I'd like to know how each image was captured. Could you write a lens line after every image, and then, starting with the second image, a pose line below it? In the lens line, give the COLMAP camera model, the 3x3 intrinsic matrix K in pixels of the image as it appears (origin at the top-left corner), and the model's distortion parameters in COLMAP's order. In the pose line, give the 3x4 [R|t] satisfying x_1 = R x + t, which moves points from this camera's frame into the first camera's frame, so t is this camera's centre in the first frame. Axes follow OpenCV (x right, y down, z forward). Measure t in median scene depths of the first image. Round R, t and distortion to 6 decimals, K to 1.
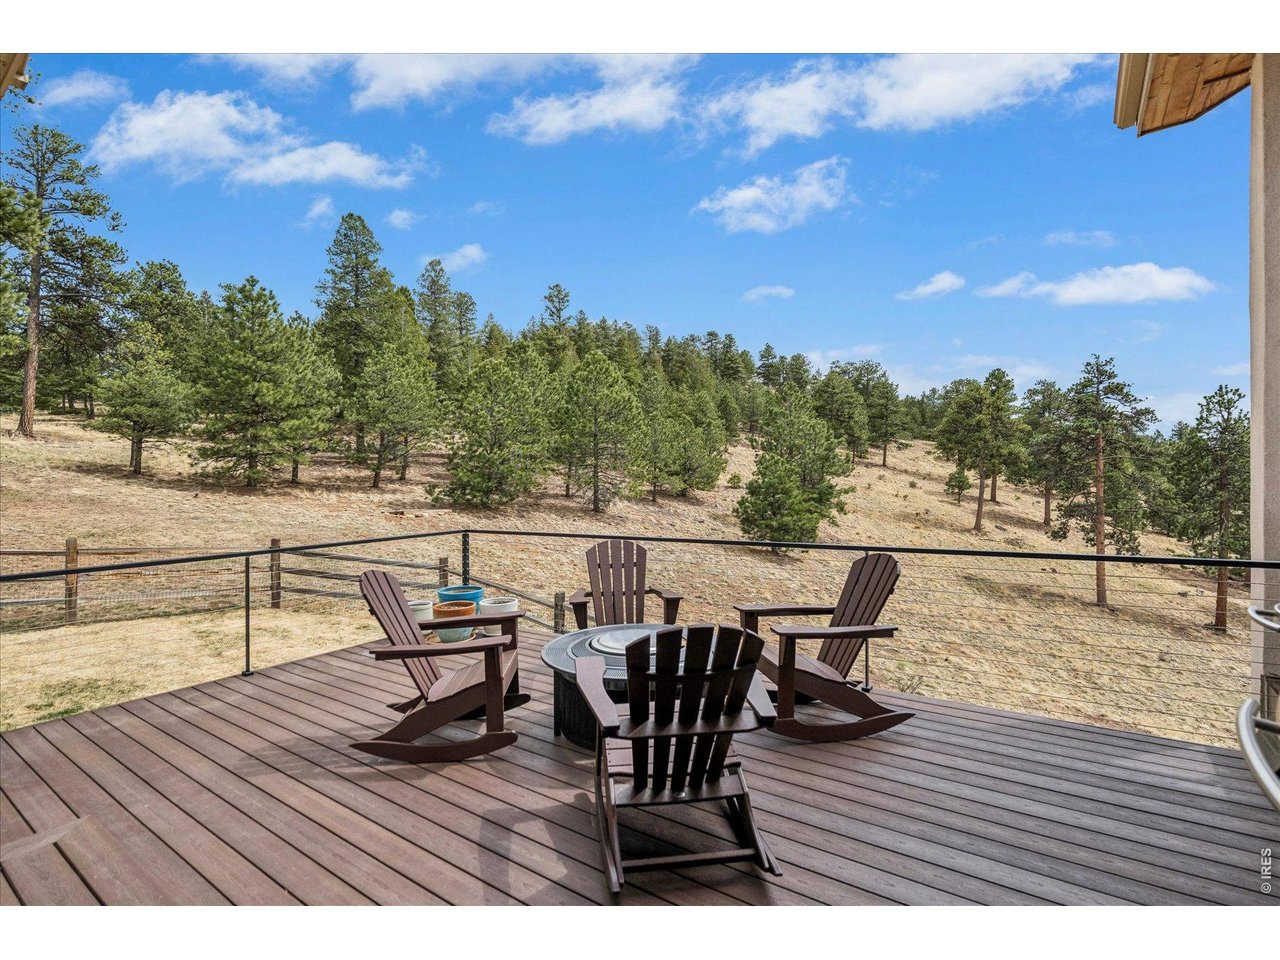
lens RADIAL K [[609.4, 0, 633.8], [0, 609.4, 485.5], [0, 0, 1]] dist [0.001891, 0.000127]
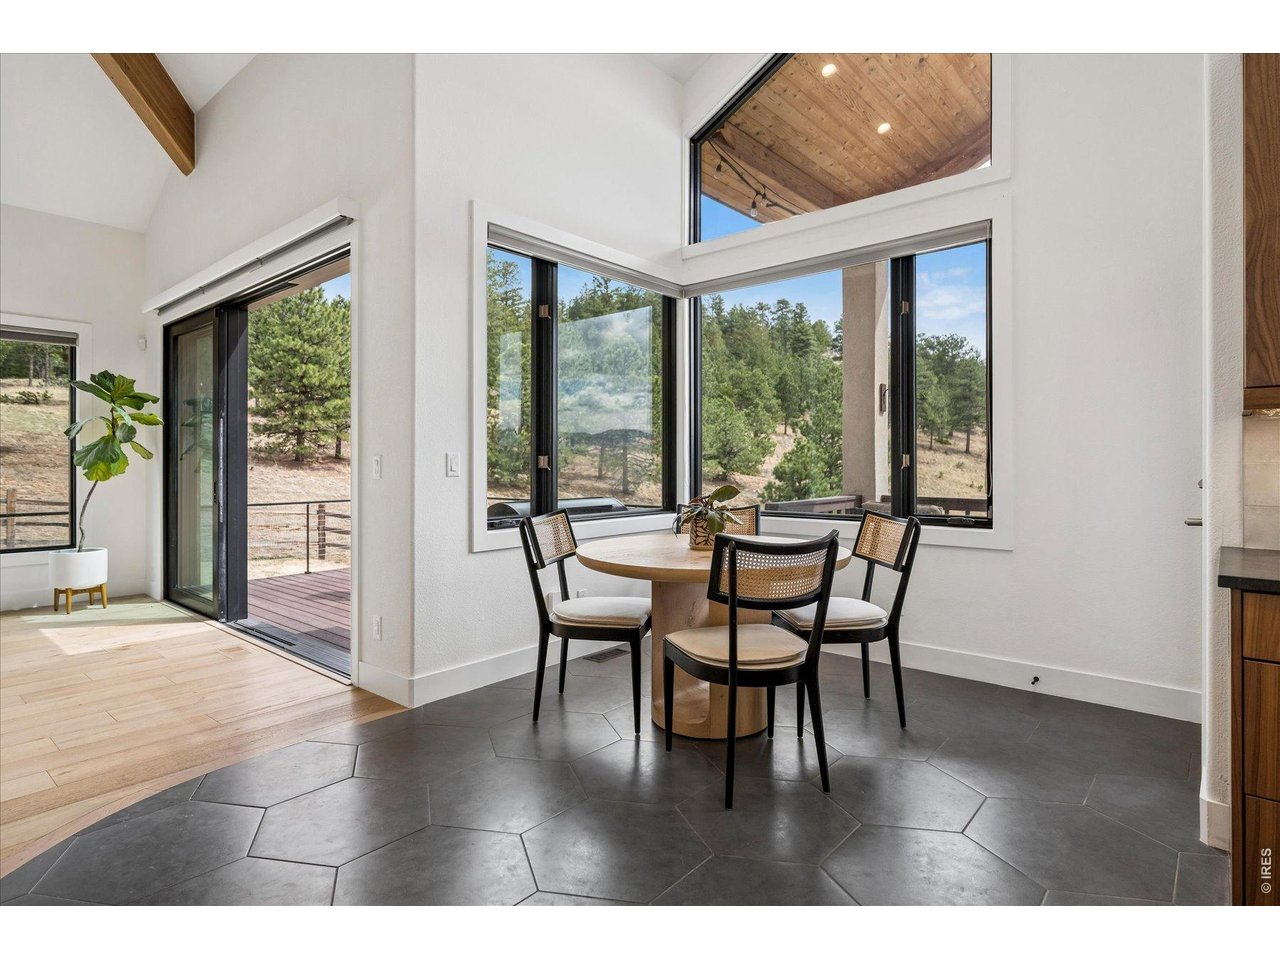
lens RADIAL K [[675.0, 0, 642.3], [0, 675.0, 498.7], [0, 0, 1]] dist [-0.001326, -0.000209]
pose [[0.996079, 0.026229, -0.084489, 0.073355], [-0.022324, 0.998653, 0.046838, -0.001505], [0.085604, -0.044768, 0.995323, -0.127846]]
